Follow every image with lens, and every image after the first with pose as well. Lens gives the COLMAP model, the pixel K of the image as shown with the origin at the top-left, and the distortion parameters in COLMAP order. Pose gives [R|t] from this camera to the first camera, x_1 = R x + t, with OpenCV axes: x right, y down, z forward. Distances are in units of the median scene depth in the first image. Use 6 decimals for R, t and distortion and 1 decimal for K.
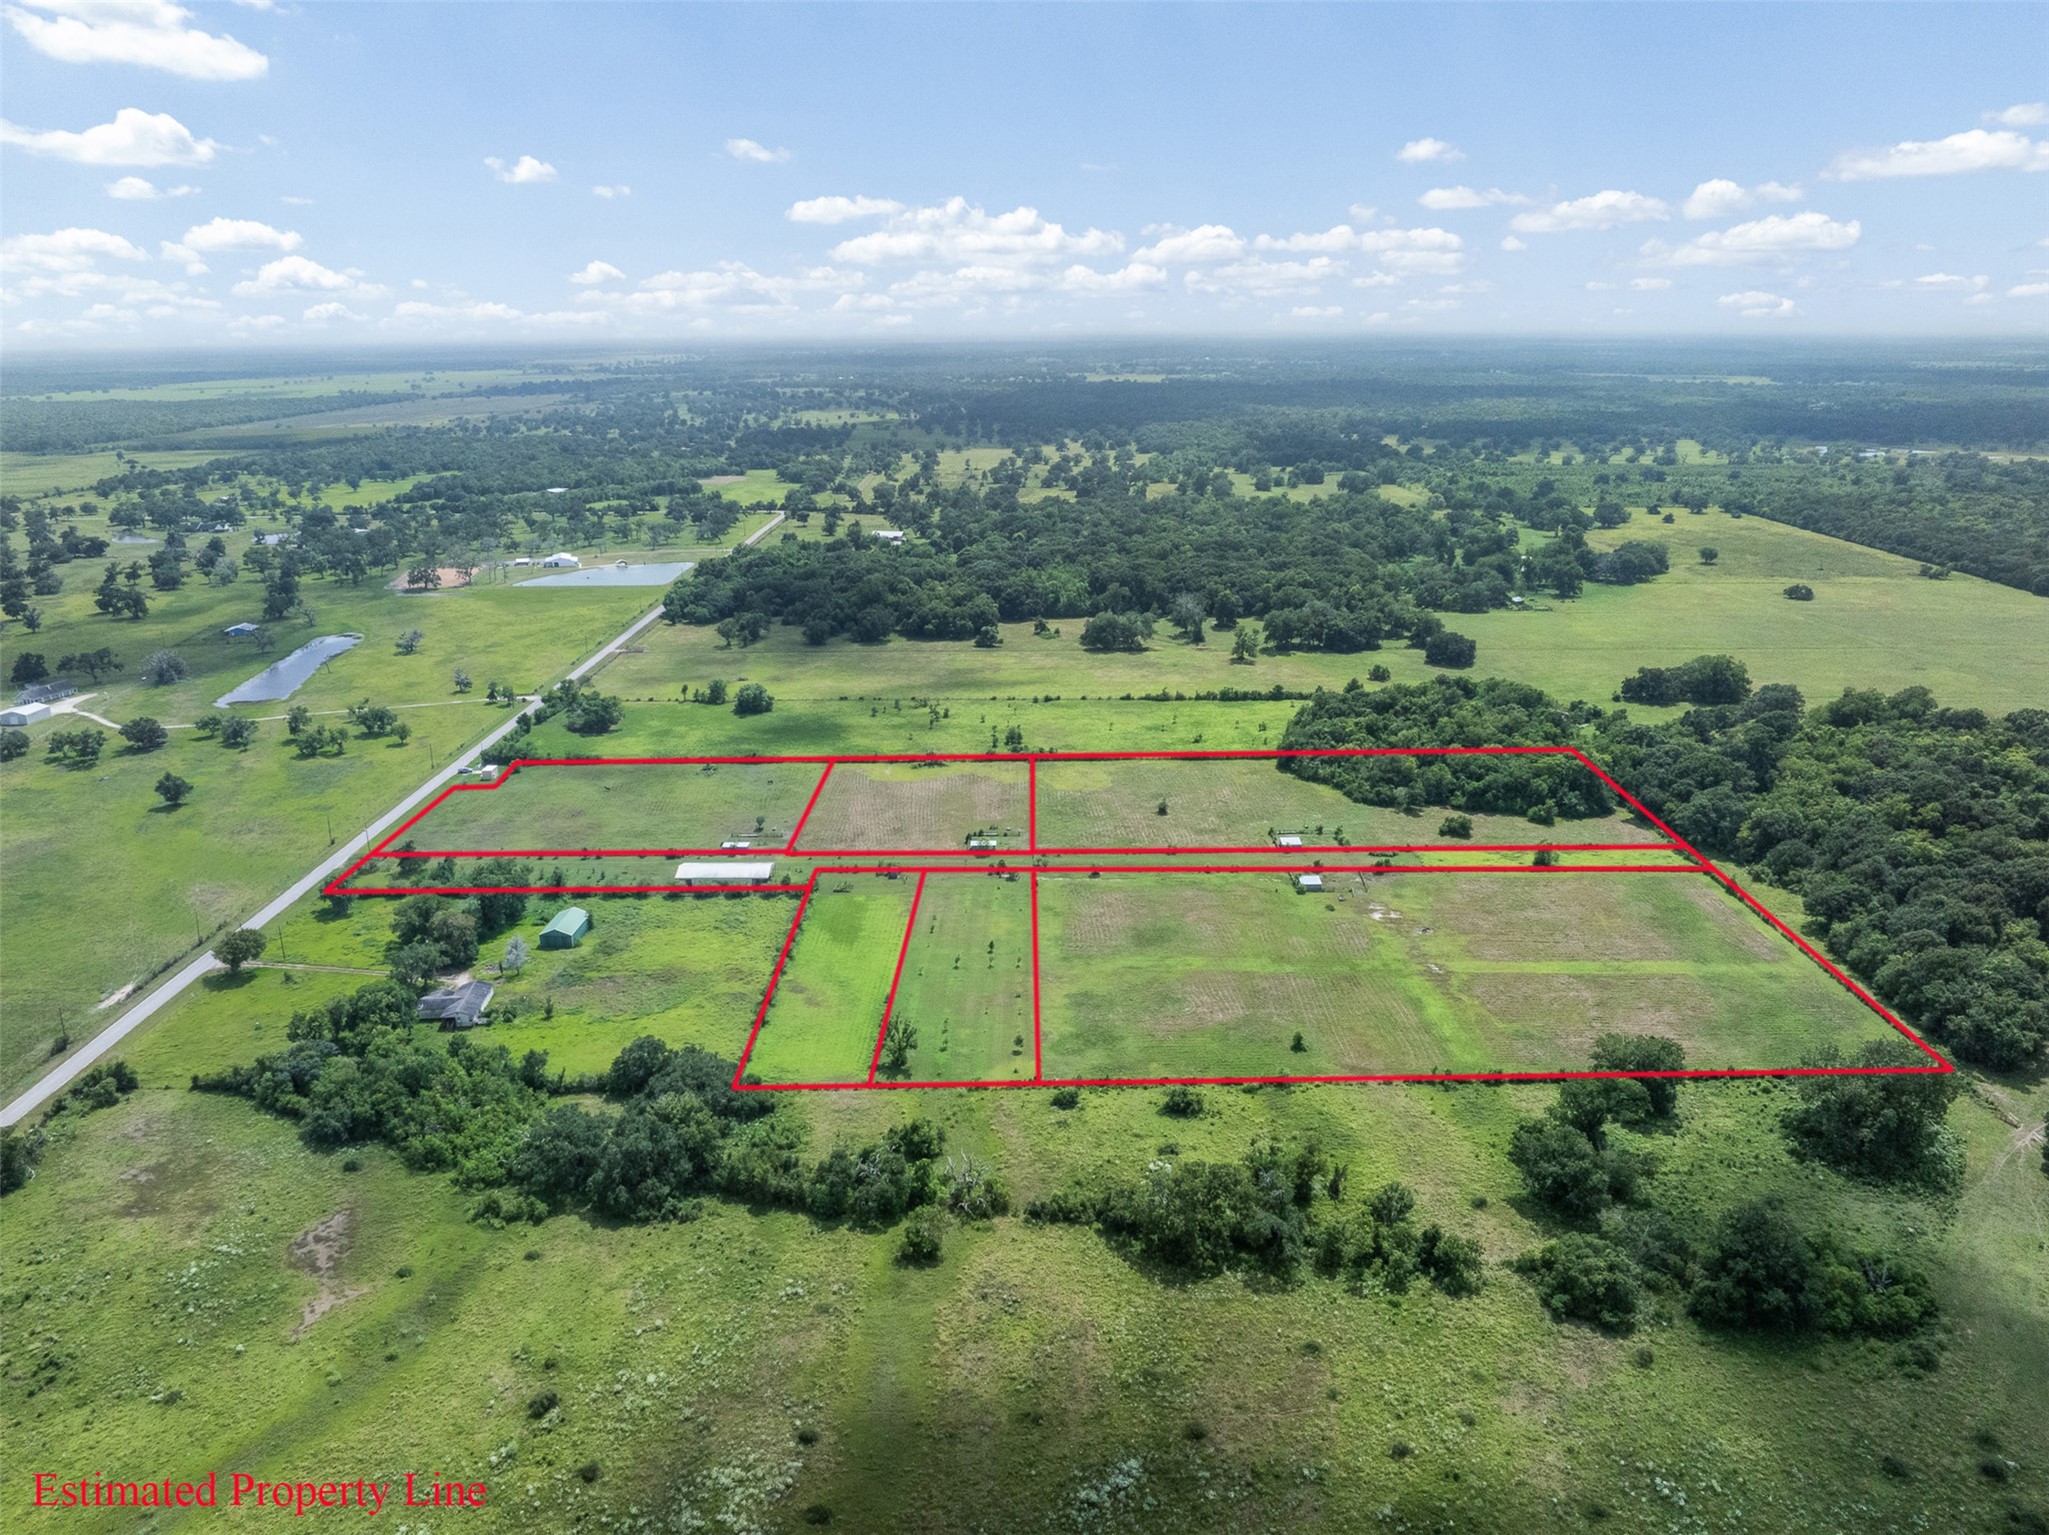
lens RADIAL K [[1447.4, 0, 1024.5], [0, 1447.4, 767.5], [0, 0, 1]] dist [-0.038938, -0.003090]
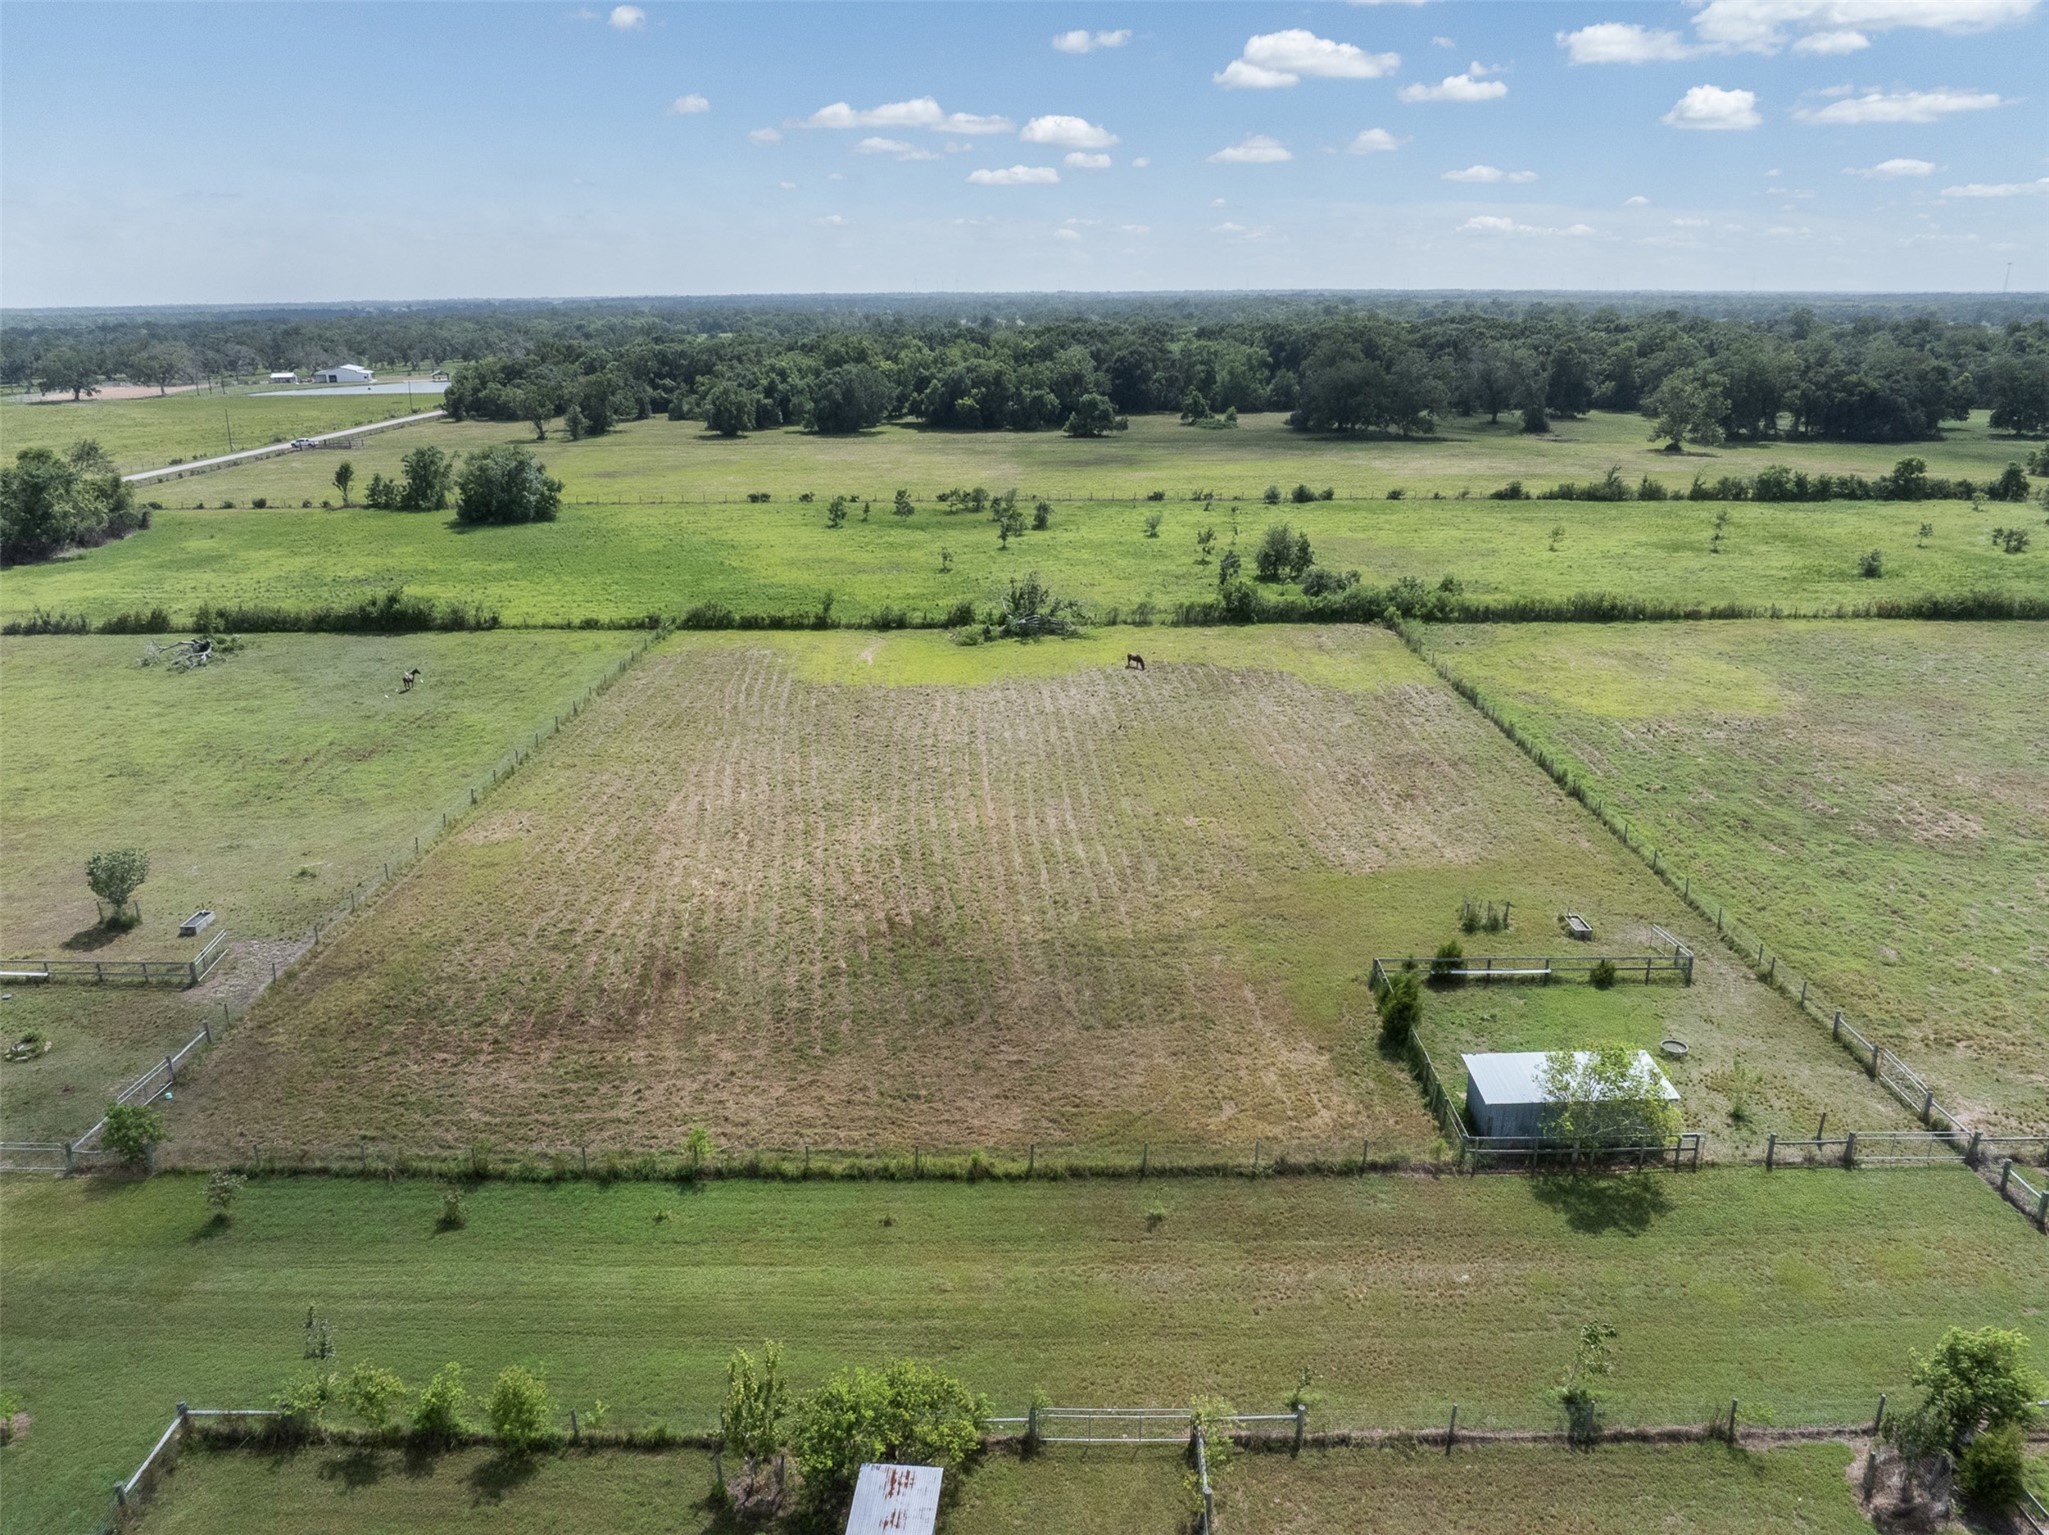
lens RADIAL K [[1447.4, 0, 1024.5], [0, 1447.4, 767.5], [0, 0, 1]] dist [-0.038938, -0.003090]
pose [[0.999999, -0.000136, 0.001702, -0.056862], [0.000100, 0.999776, 0.021173, 0.015294], [-0.001705, -0.021173, 0.999774, 0.627778]]
